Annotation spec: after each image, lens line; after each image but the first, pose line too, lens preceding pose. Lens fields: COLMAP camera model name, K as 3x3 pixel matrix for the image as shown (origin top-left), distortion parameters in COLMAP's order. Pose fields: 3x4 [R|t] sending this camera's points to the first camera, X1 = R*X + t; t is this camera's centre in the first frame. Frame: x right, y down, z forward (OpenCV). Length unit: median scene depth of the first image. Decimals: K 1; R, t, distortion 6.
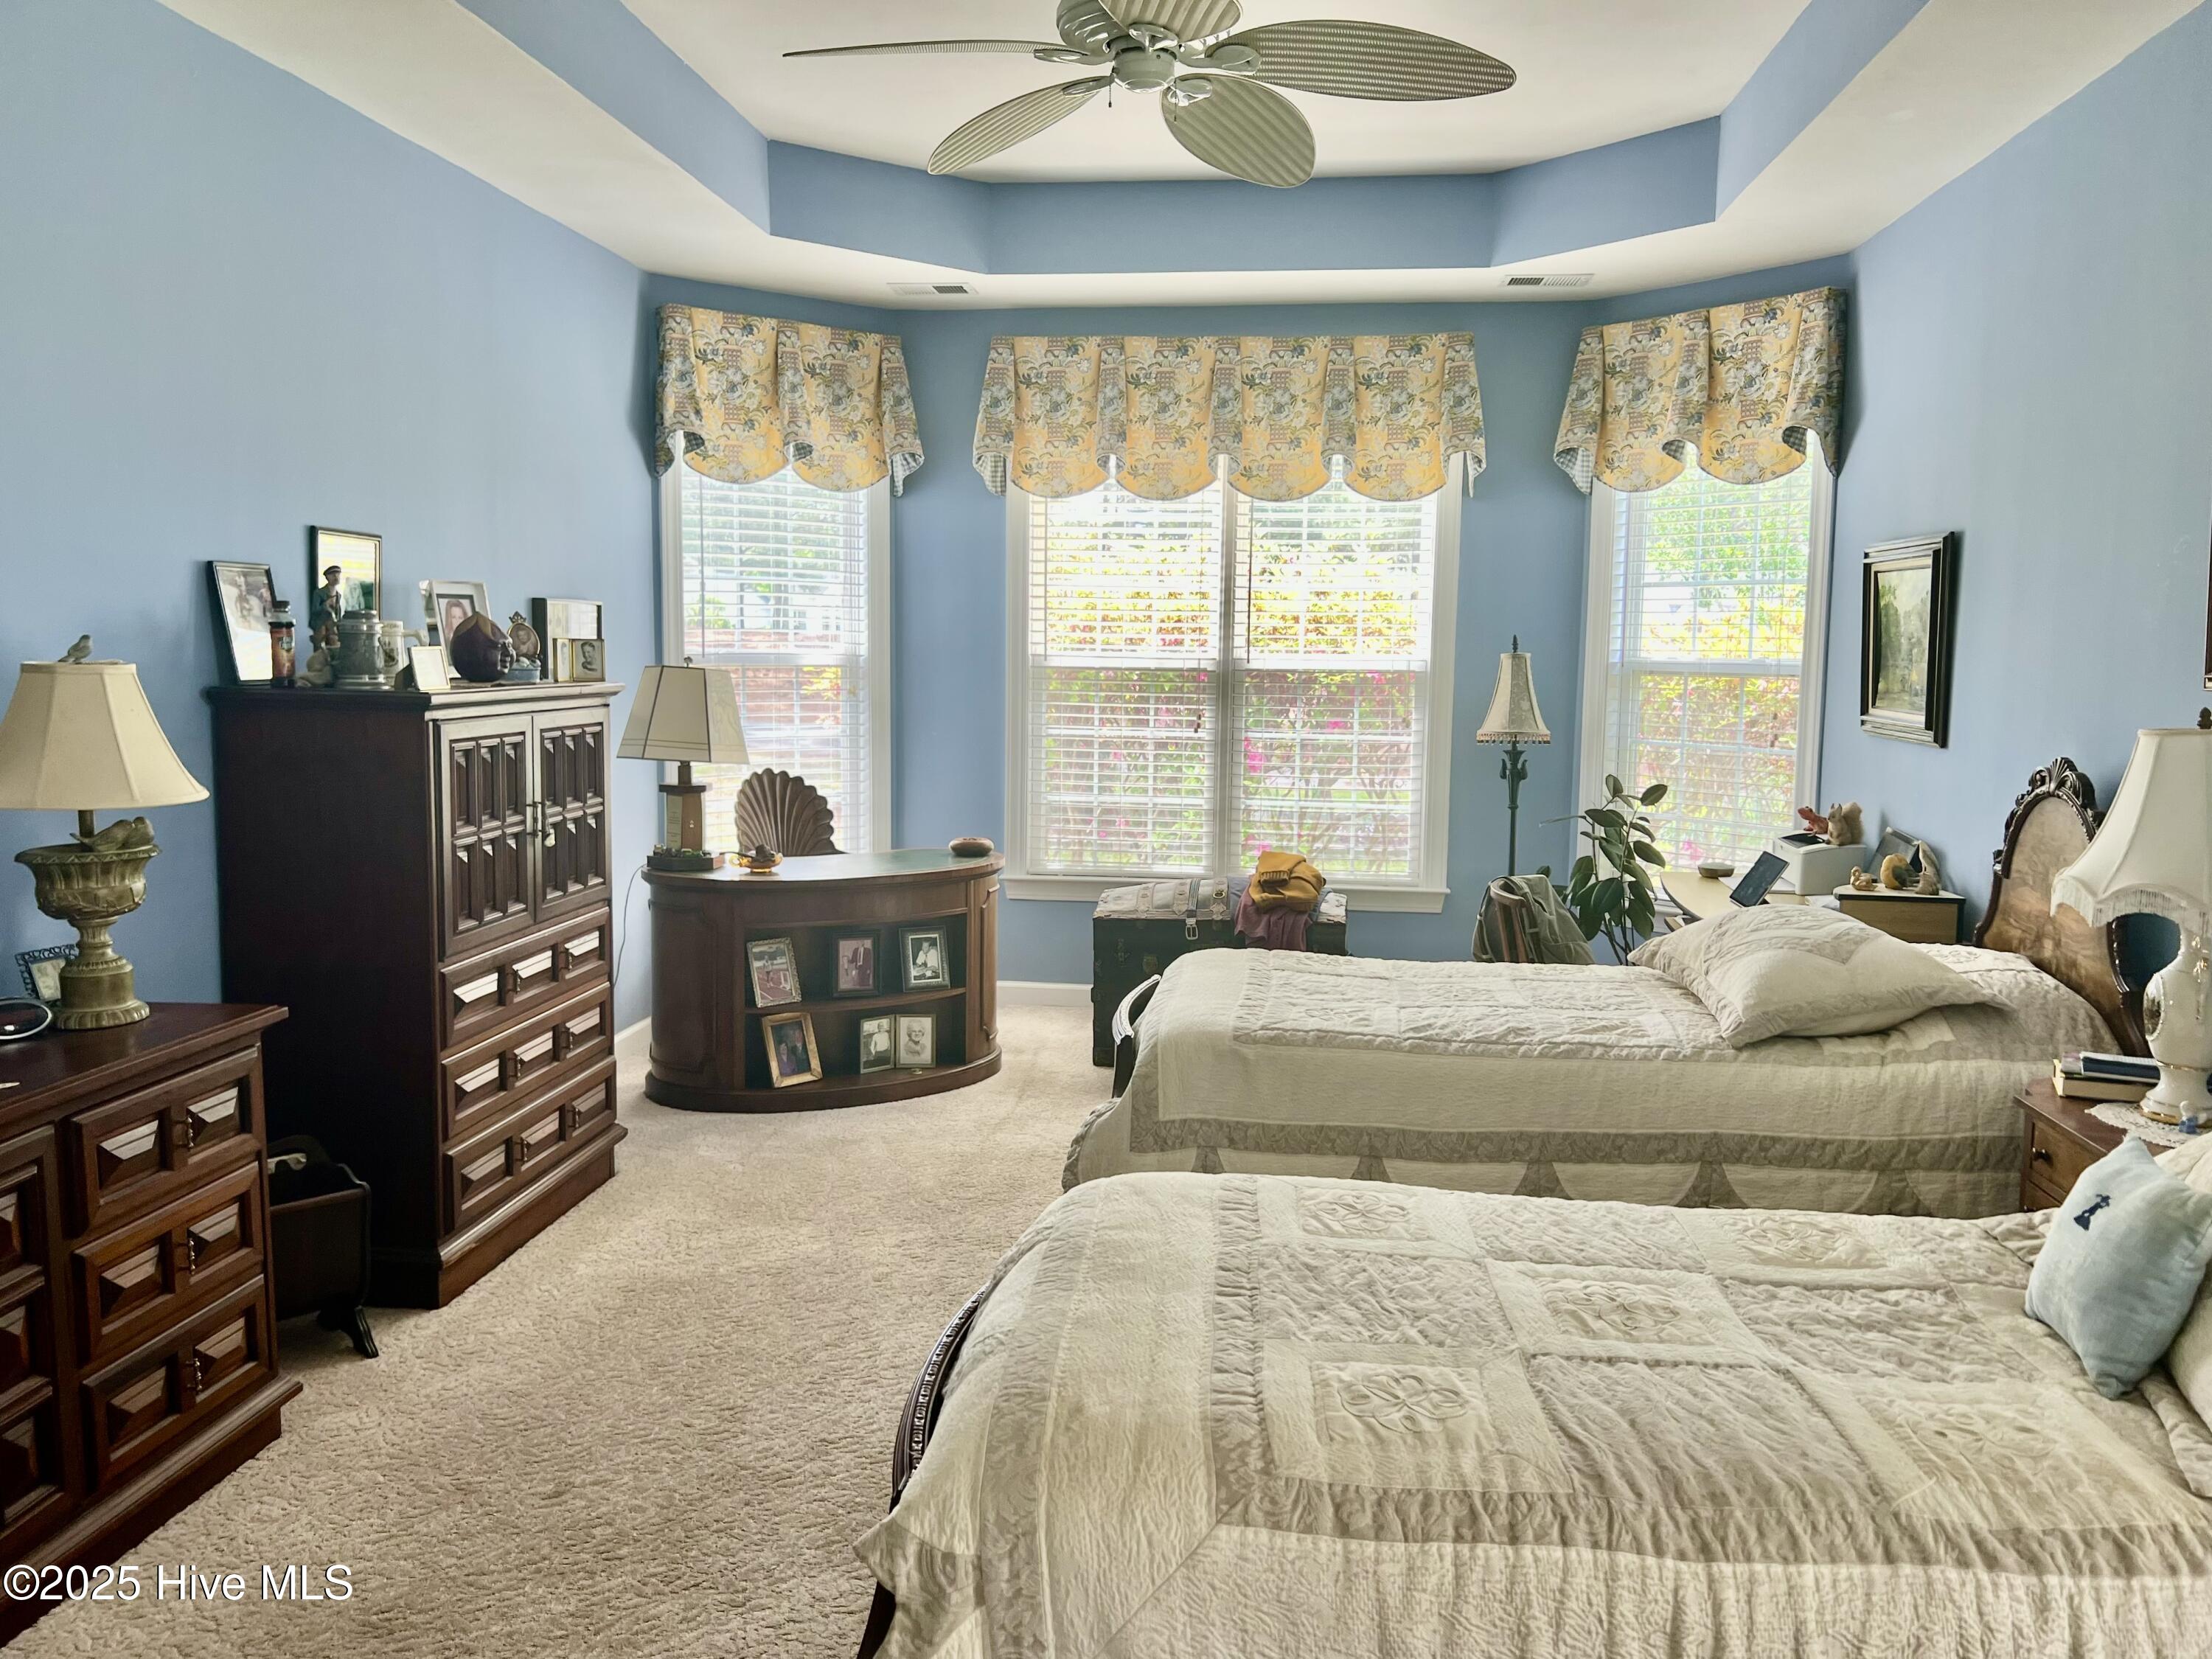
lens RADIAL K [[1704.3, 0, 1103.9], [0, 1704.3, 827.5], [0, 0, 1]] dist [0.057882, -0.017748]
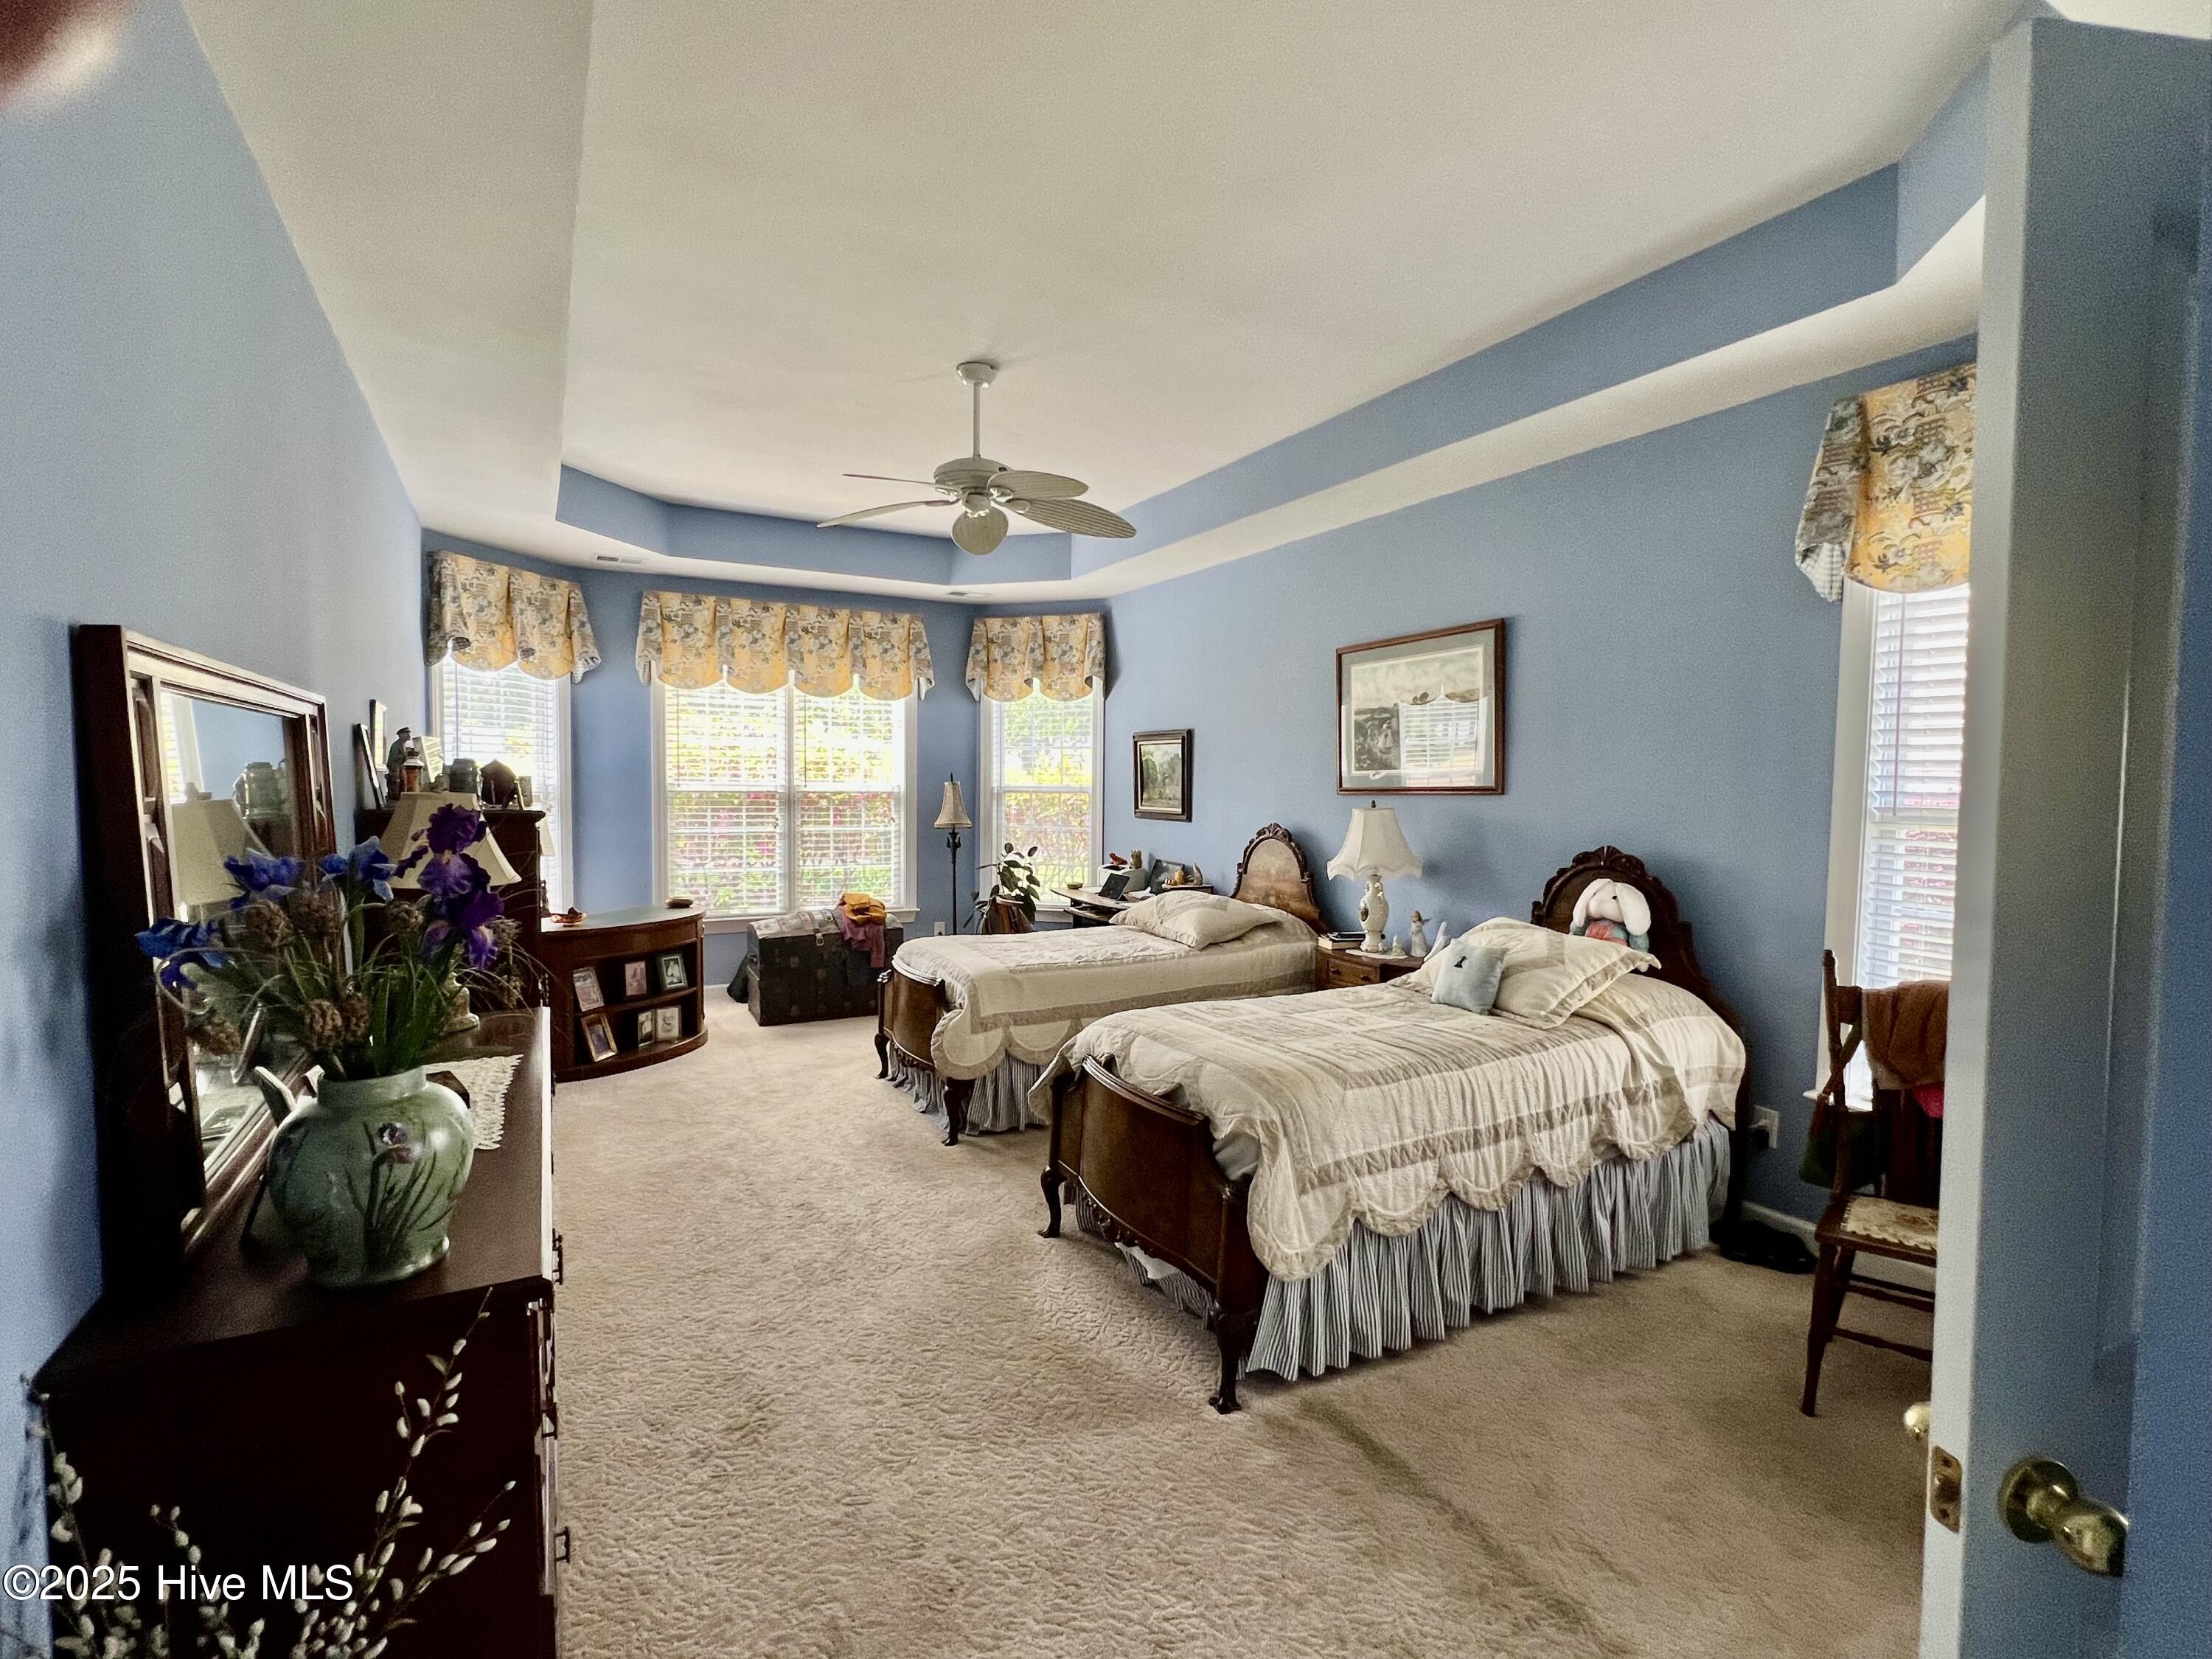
lens RADIAL K [[1042.7, 0, 1104.3], [0, 1042.7, 833.2], [0, 0, 1]] dist [-0.004889, -0.001375]
pose [[0.813468, -0.033356, 0.580653, -0.304181], [0.065035, 0.997310, -0.033820, 0.005622], [-0.577963, 0.065275, 0.813449, -0.042410]]
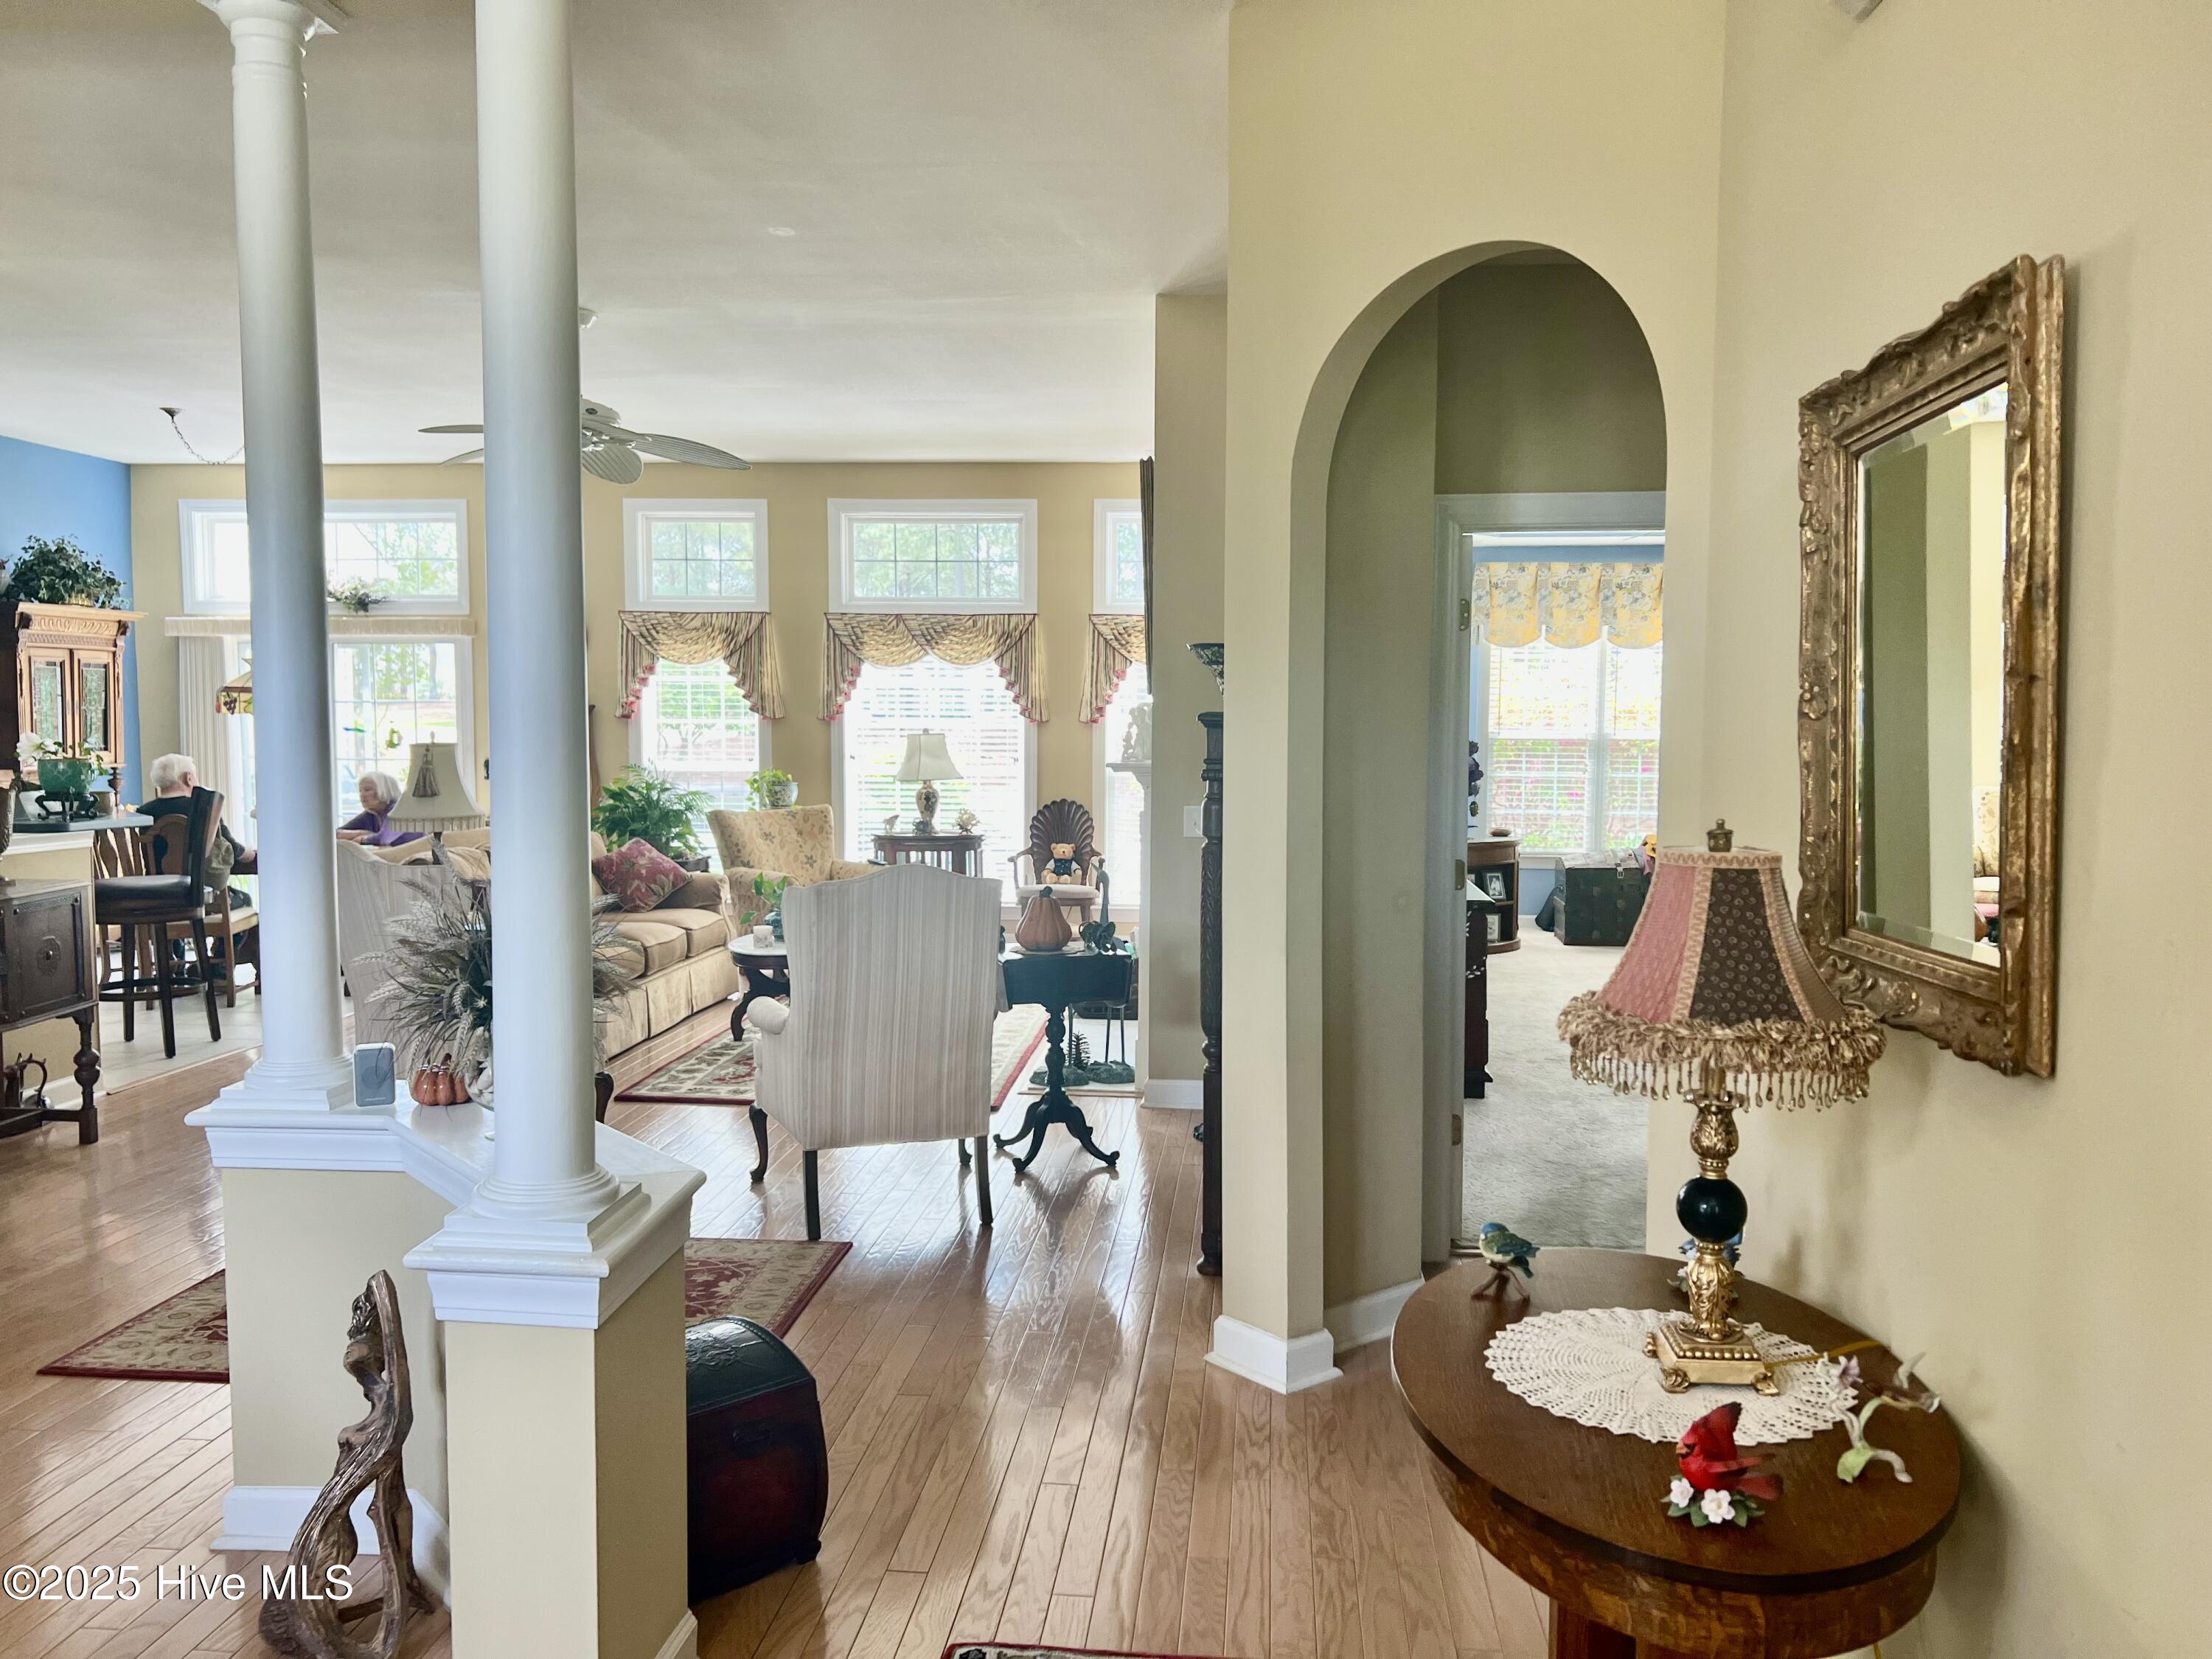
lens RADIAL K [[1704.3, 0, 1090.4], [0, 1704.3, 828.5], [0, 0, 1]] dist [0.057882, -0.017748]
pose [[0.999561, -0.006459, 0.028932, -0.563888], [0.007841, 0.998820, -0.047932, 0.091568], [-0.028588, 0.048138, 0.998432, -0.866192]]
